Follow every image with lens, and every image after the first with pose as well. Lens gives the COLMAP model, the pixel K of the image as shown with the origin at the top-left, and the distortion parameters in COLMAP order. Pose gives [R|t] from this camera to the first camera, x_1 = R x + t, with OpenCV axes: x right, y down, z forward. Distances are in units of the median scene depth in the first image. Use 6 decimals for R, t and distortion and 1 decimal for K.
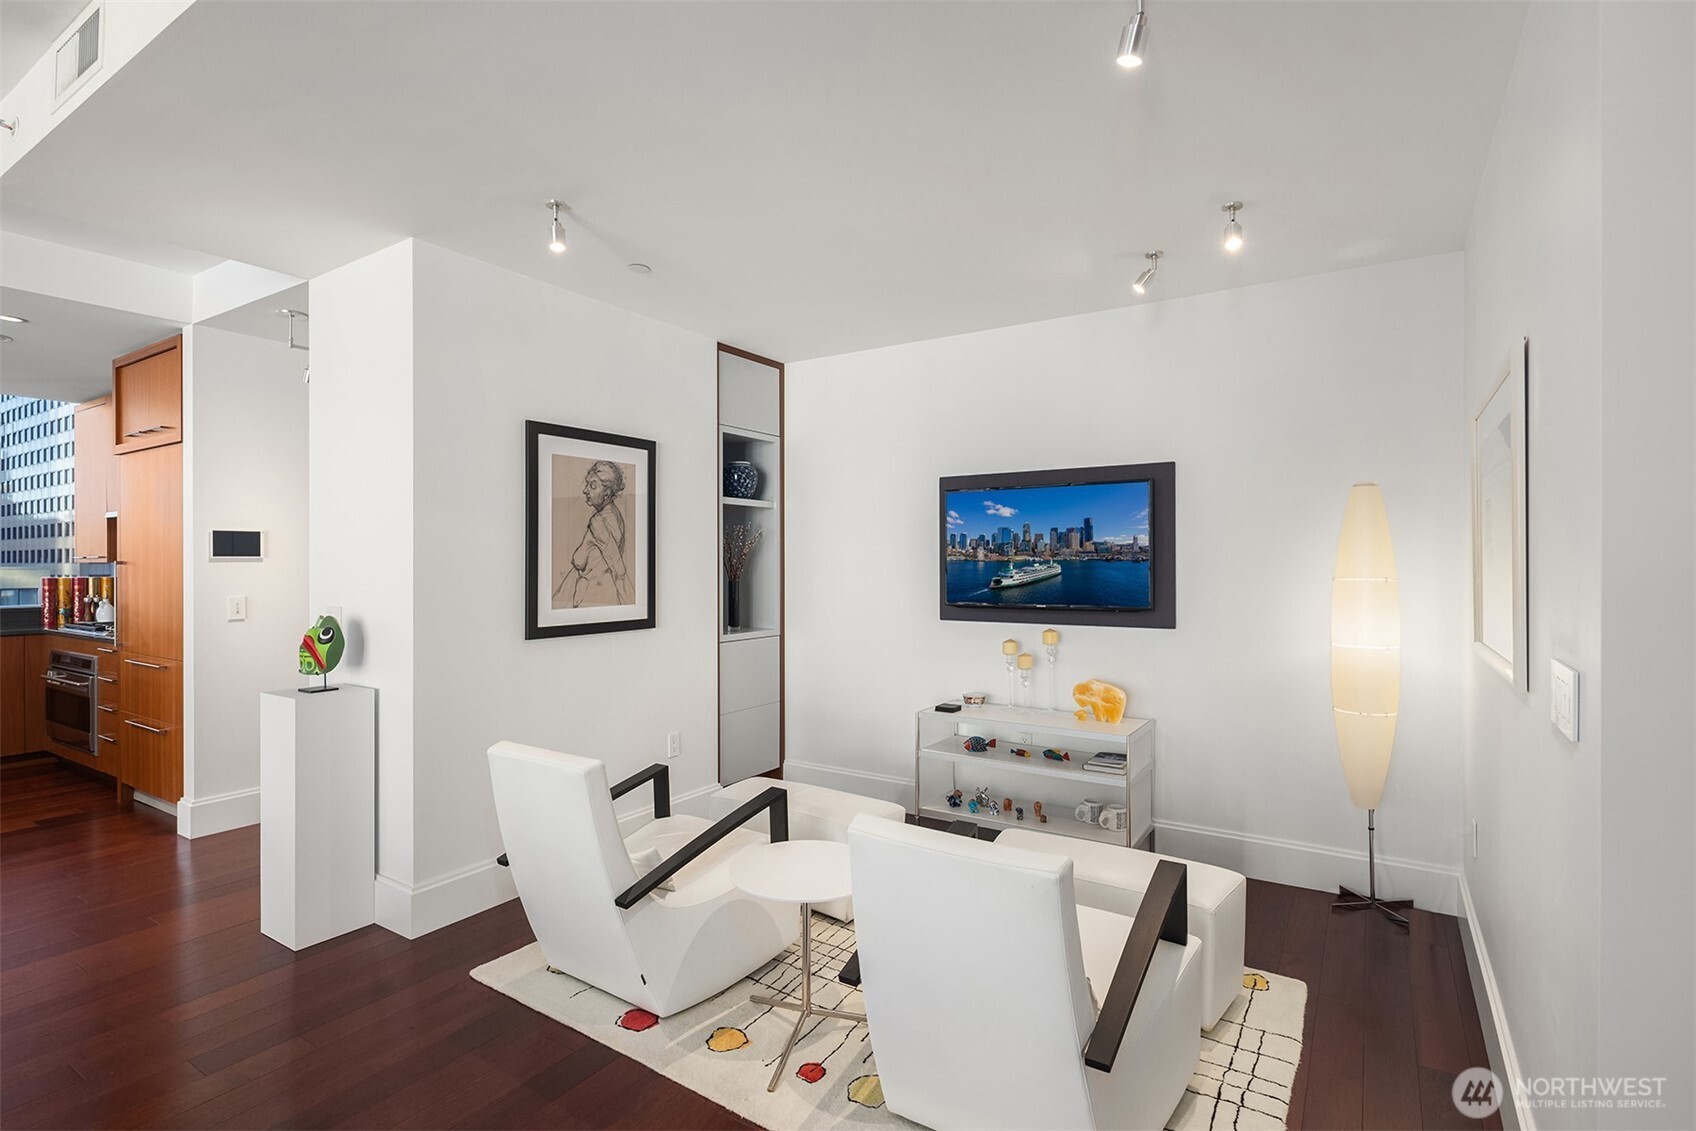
lens RADIAL K [[813.4, 0, 844.4], [0, 813.4, 563.1], [0, 0, 1]] dist [0.005253, 0.000199]
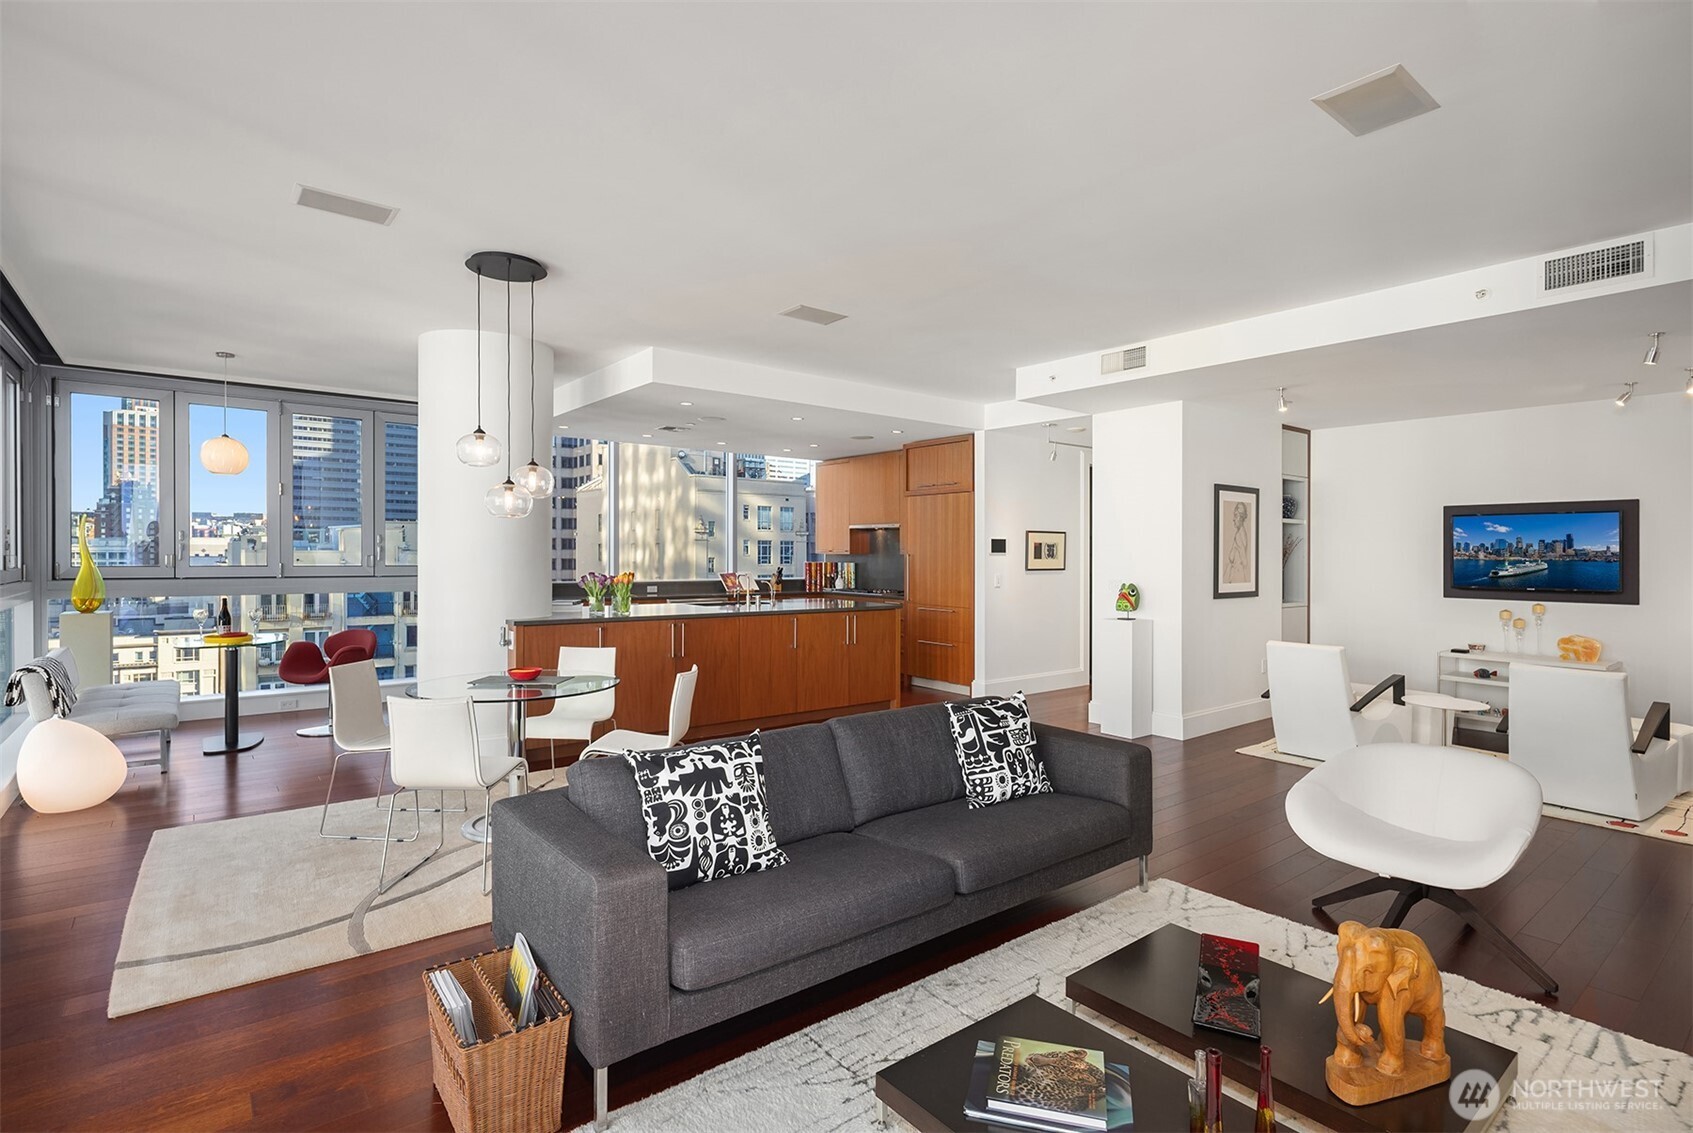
lens RADIAL K [[820.0, 0, 853.5], [0, 820.0, 551.2], [0, 0, 1]] dist [0.002130, -0.000080]
pose [[0.950158, 0.008100, -0.311662, -0.517104], [-0.009743, 0.999946, -0.003715, -0.001829], [0.311615, 0.006566, 0.950186, -0.939333]]
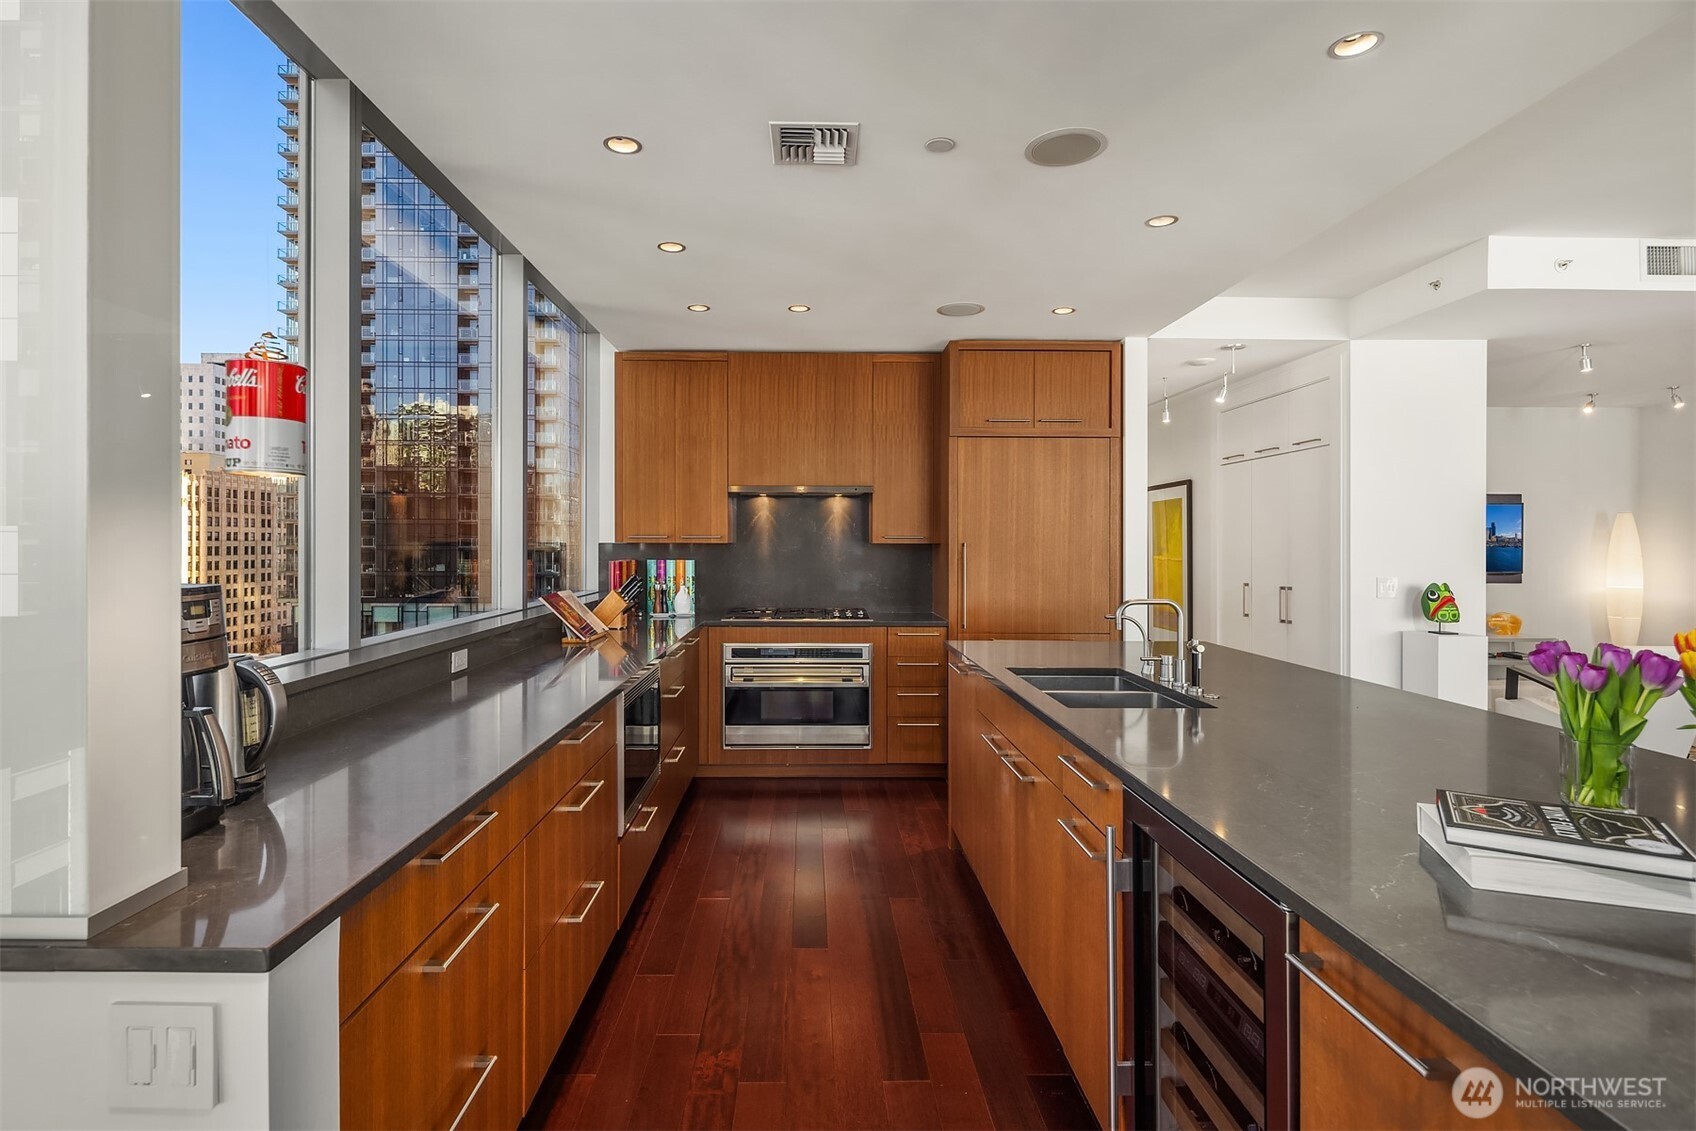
lens RADIAL K [[831.1, 0, 821.3], [0, 831.1, 547.1], [0, 0, 1]] dist [0.003623, 0.000393]
pose [[0.826169, 0.002486, 0.563417, -1.914028], [-0.003816, 0.999992, 0.001183, 0.001542], [-0.563410, -0.003127, 0.826172, 0.302134]]
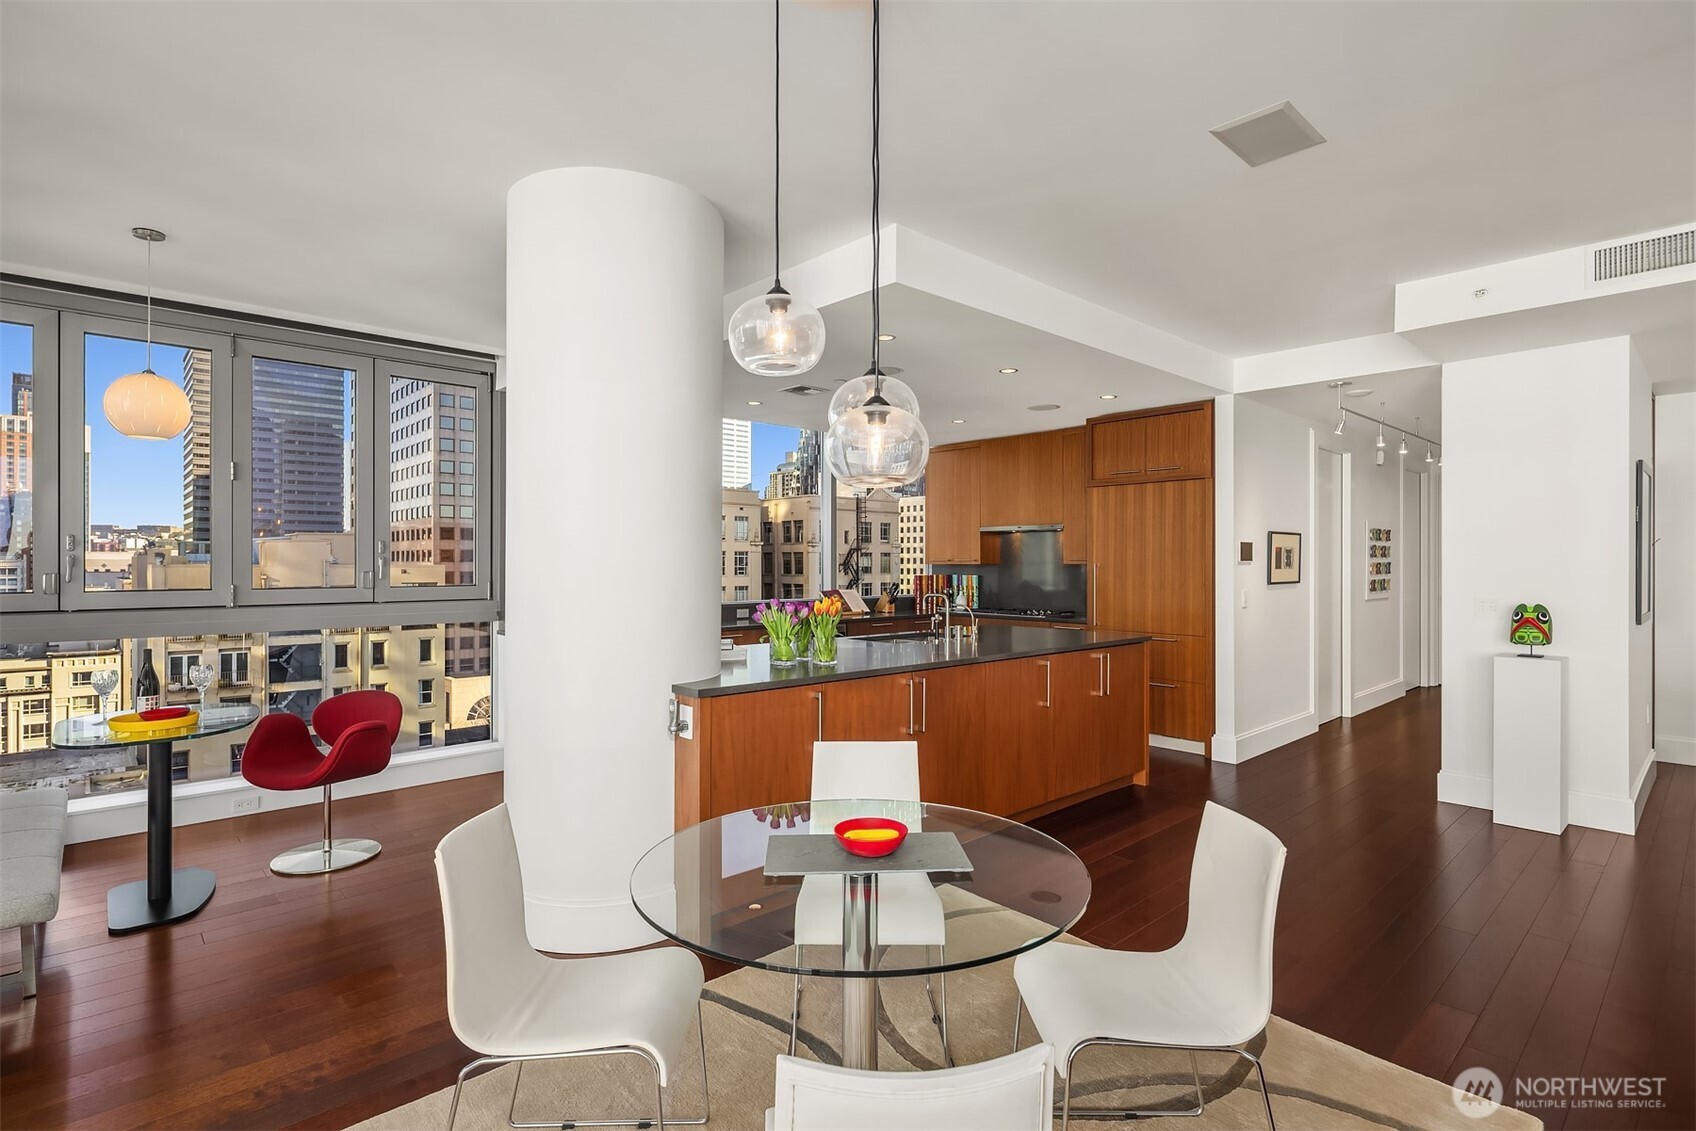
lens RADIAL K [[820.8, 0, 846.9], [0, 820.8, 553.4], [0, 0, 1]] dist [0.001517, -0.000748]
pose [[0.968599, -0.001053, -0.248625, -1.133439], [-0.002405, 0.999905, -0.013601, -0.000772], [0.248616, 0.013772, 0.968504, -0.536227]]
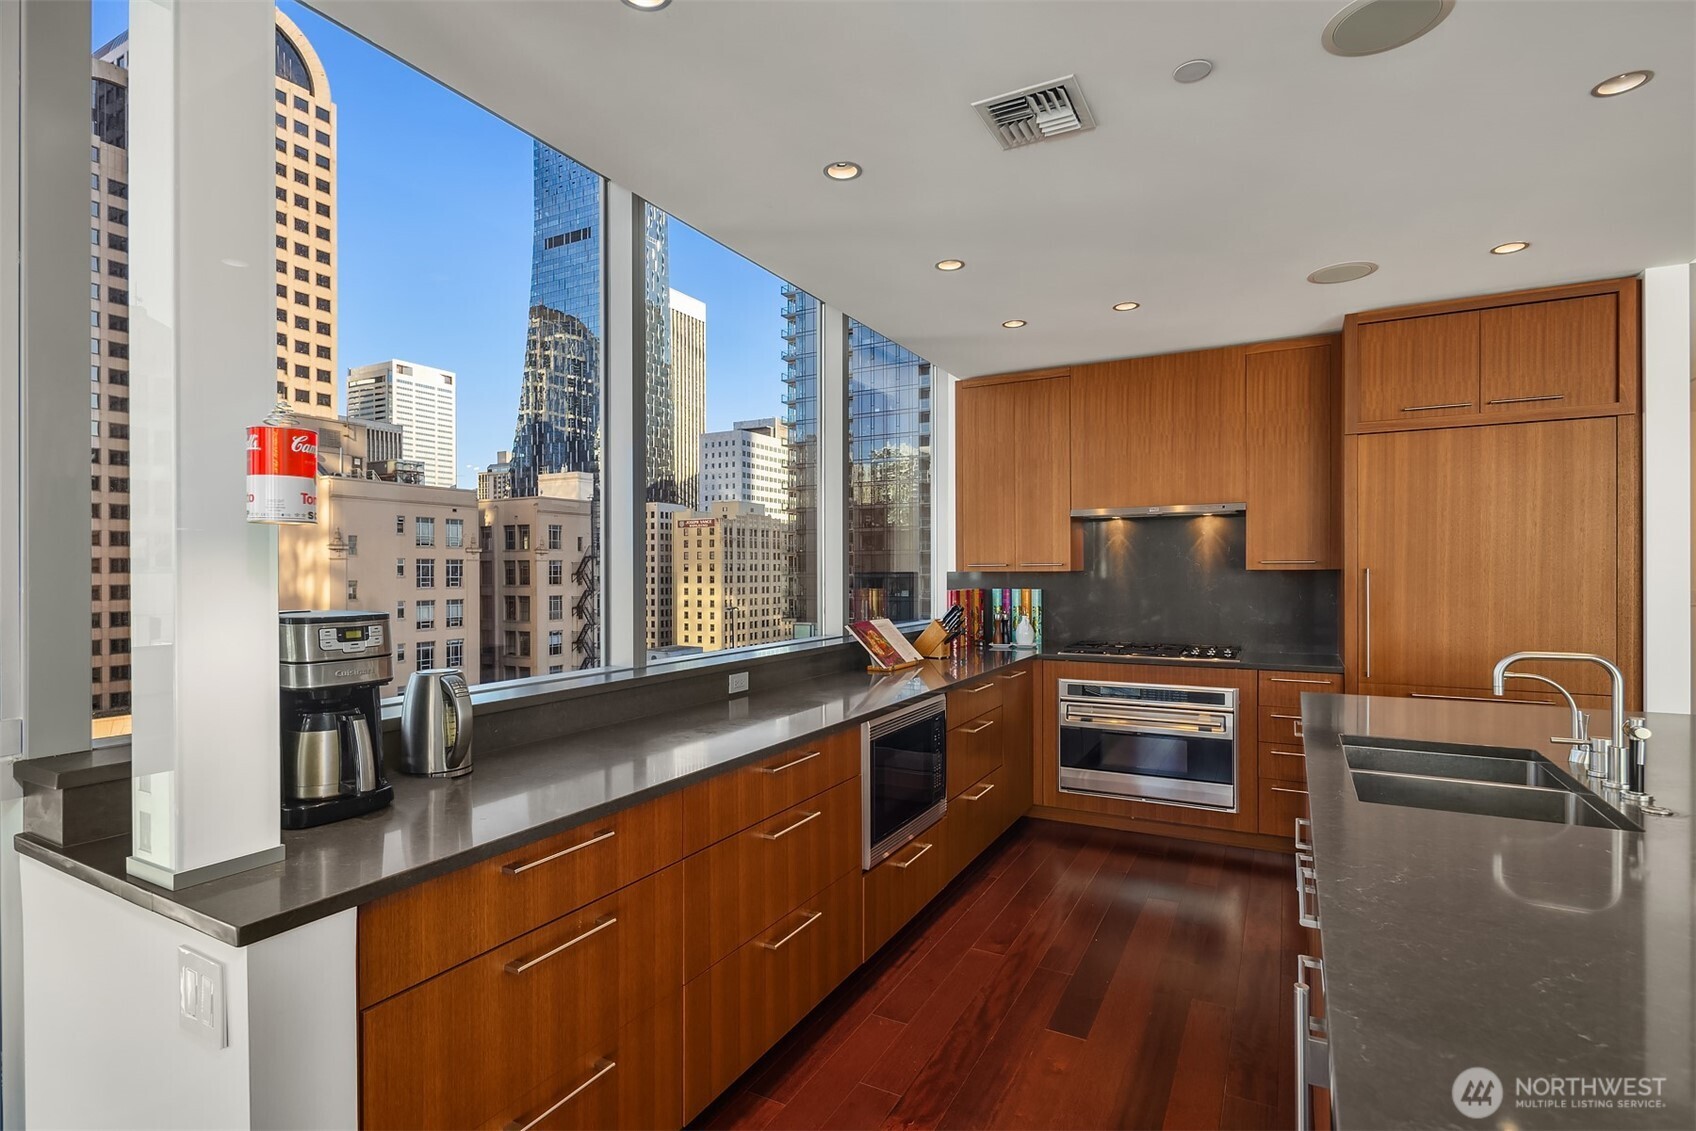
lens RADIAL K [[816.6, 0, 847.4], [0, 816.6, 576.1], [0, 0, 1]] dist [0.002652, -0.000954]
pose [[0.996750, -0.003894, 0.080464, -1.727887], [0.003590, 0.999986, 0.003926, -0.001172], [-0.080478, -0.003624, 0.996750, 0.297733]]
